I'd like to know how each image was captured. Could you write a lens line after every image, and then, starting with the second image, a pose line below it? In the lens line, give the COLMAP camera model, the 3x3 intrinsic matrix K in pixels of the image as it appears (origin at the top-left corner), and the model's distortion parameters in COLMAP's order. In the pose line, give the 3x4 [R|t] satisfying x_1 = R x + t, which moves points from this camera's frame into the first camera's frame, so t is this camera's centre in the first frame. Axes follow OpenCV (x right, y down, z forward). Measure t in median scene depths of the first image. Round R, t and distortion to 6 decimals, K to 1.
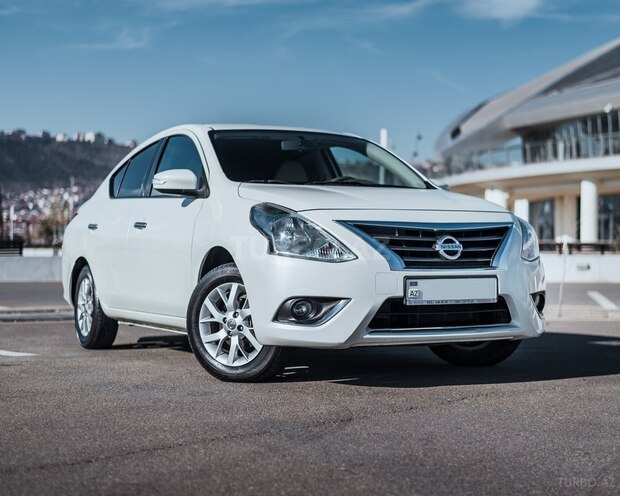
lens RADIAL K [[1143.4, 0, 310.0], [0, 1143.4, 248.0], [0, 0, 1]] dist [0.005308, 0.042820]
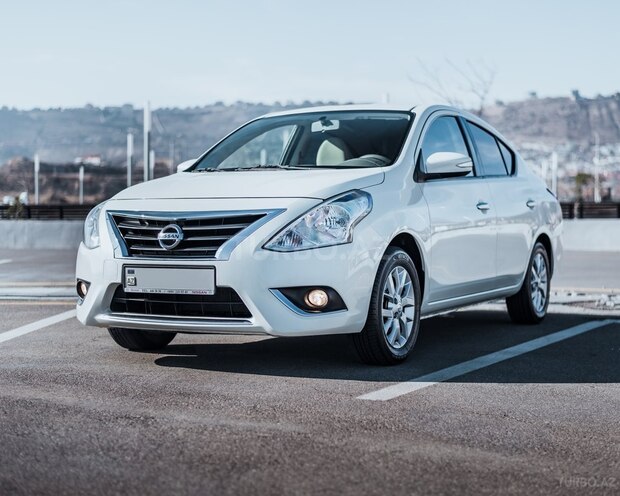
lens RADIAL K [[1102.9, 0, 326.7], [0, 1102.9, 248.7], [0, 0, 1]] dist [0.074545, -0.026156]
pose [[0.583947, 0.027936, -0.811311, 0.972490], [0.010338, 0.999071, 0.041842, -0.028578], [0.811726, -0.032821, 0.583115, 0.543169]]
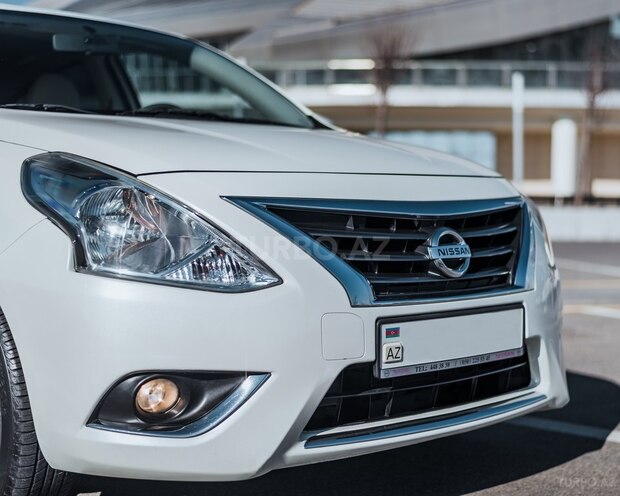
lens RADIAL K [[1102.9, 0, 326.7], [0, 1102.9, 248.7], [0, 0, 1]] dist [0.074545, -0.026156]
pose [[0.959254, -0.008024, 0.282432, -0.062638], [-0.009660, 0.998081, 0.061166, -0.030198], [-0.282380, -0.061402, 0.957335, 0.553267]]
